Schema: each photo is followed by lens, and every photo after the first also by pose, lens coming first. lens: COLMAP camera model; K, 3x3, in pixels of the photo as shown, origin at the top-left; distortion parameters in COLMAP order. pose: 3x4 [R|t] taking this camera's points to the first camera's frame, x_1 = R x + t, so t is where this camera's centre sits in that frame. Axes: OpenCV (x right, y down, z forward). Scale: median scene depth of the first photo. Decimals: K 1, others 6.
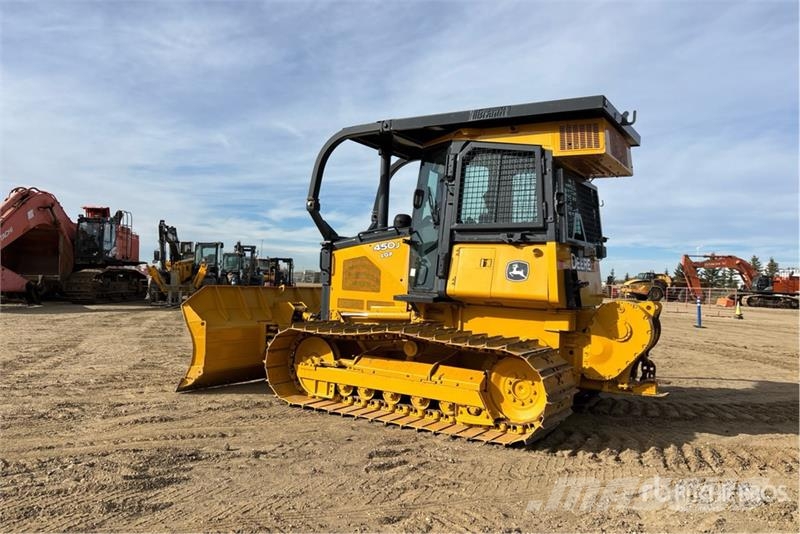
lens RADIAL K [[614.6, 0, 399.1], [0, 614.6, 271.4], [0, 0, 1]] dist [0.042704, 0.005360]
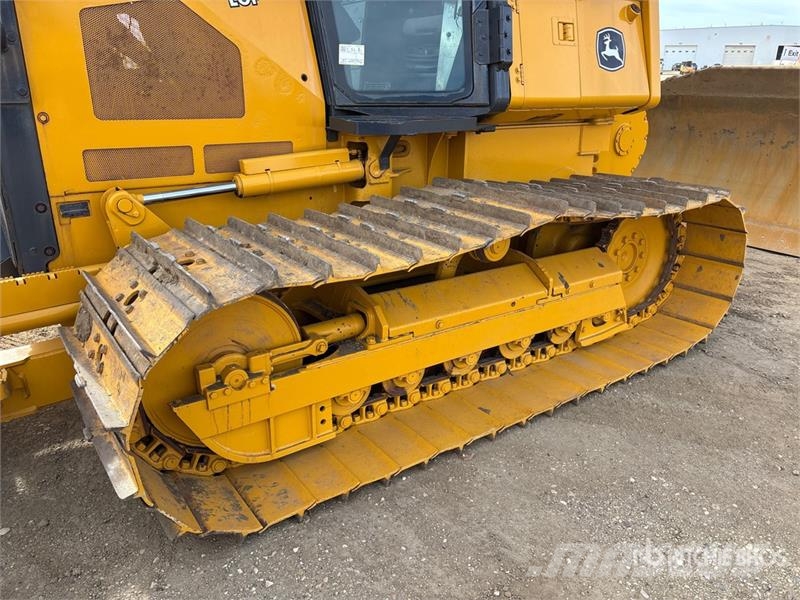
lens RADIAL K [[597.6, 0, 401.5], [0, 597.6, 303.3], [0, 0, 1]] dist [0.083913, -0.098589]
pose [[0.372558, -0.356312, 0.856879, -0.342848], [0.004378, 0.924017, 0.382326, 0.000741], [-0.927999, -0.138687, 0.345810, 0.799547]]
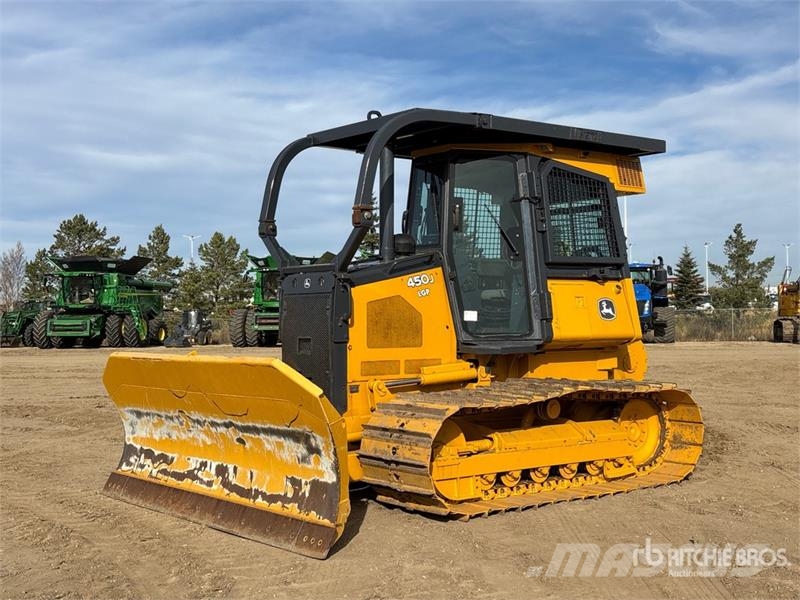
lens RADIAL K [[1085.8, 0, 388.3], [0, 1085.8, 324.4], [0, 0, 1]] dist [0.100023, -0.113486]
pose [[0.331068, -0.054338, 0.942041, -1.244531], [0.016042, 0.998520, 0.051958, -0.057824], [-0.943470, -0.002090, 0.331450, 0.638704]]
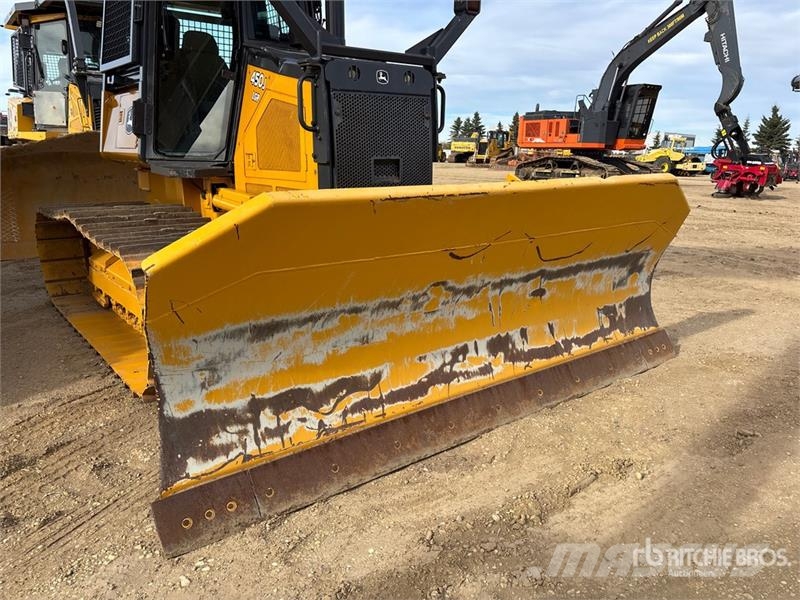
lens RADIAL K [[597.6, 0, 401.5], [0, 597.6, 303.3], [0, 0, 1]] dist [0.083913, -0.098589]
pose [[-0.946235, -0.127799, 0.297165, -0.283432], [-0.051215, 0.966249, 0.252466, 0.012265], [-0.319401, 0.223672, -0.920844, 1.627095]]
